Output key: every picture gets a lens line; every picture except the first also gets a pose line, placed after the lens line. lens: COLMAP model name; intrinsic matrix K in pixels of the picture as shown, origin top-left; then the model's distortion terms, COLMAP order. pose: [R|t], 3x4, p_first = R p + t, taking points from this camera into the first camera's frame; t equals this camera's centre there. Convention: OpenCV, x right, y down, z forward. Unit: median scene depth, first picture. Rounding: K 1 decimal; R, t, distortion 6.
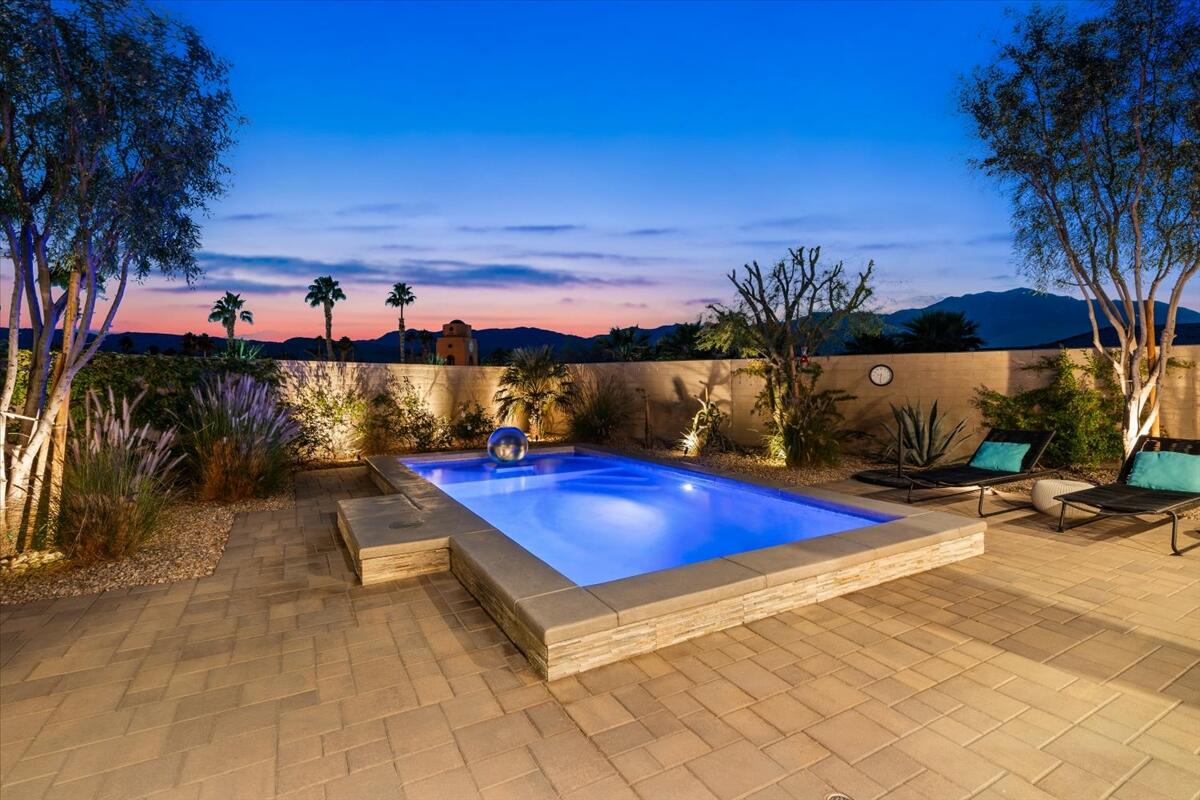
lens RADIAL K [[560.1, 0, 602.3], [0, 560.1, 369.7], [0, 0, 1]] dist [-0.038144, -0.000211]
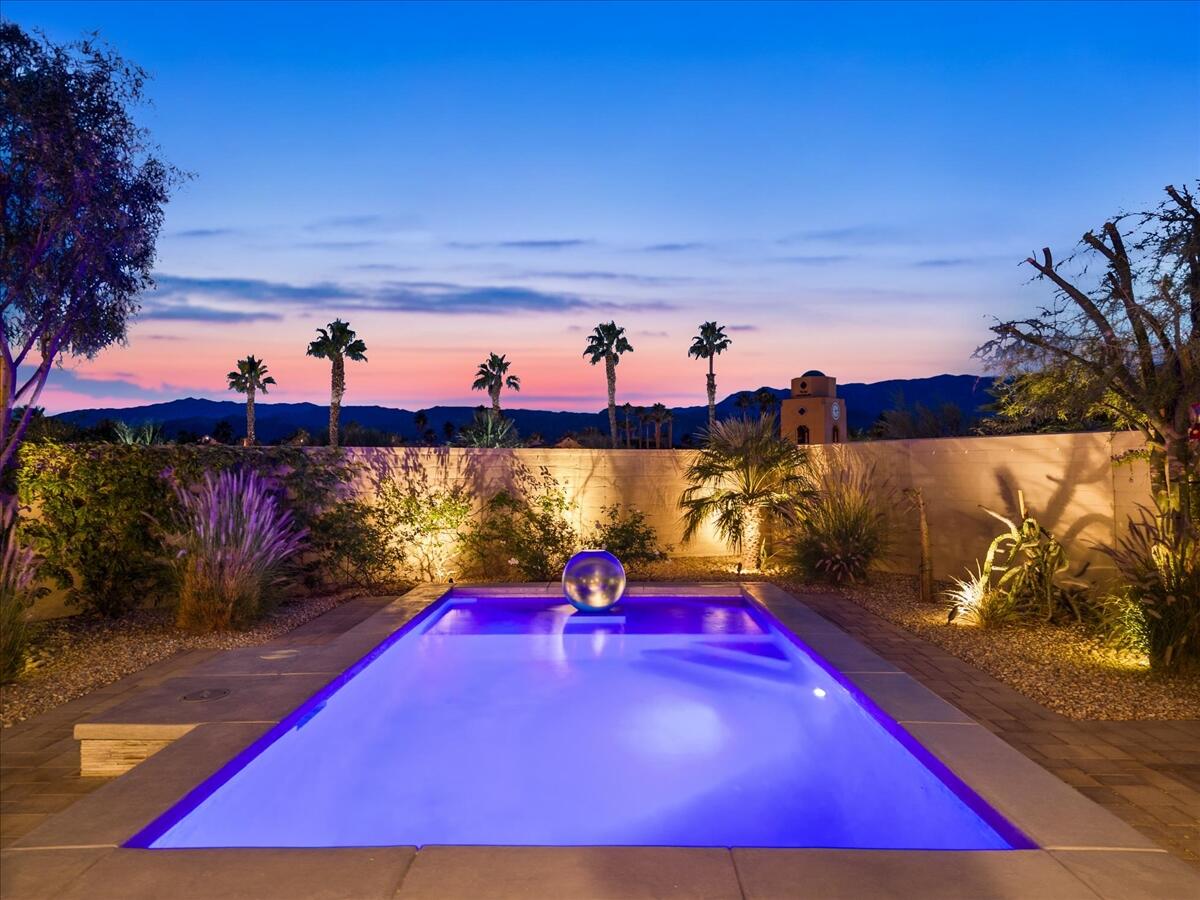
lens RADIAL K [[850.2, 0, 600.0], [0, 850.2, 450.0], [0, 0, 1]] dist [0.009277, -0.002501]
pose [[0.851668, -0.008378, -0.524014, 0.256738], [0.010926, 0.999939, 0.001771, -0.009424], [0.523967, -0.007233, 0.851708, 0.147483]]
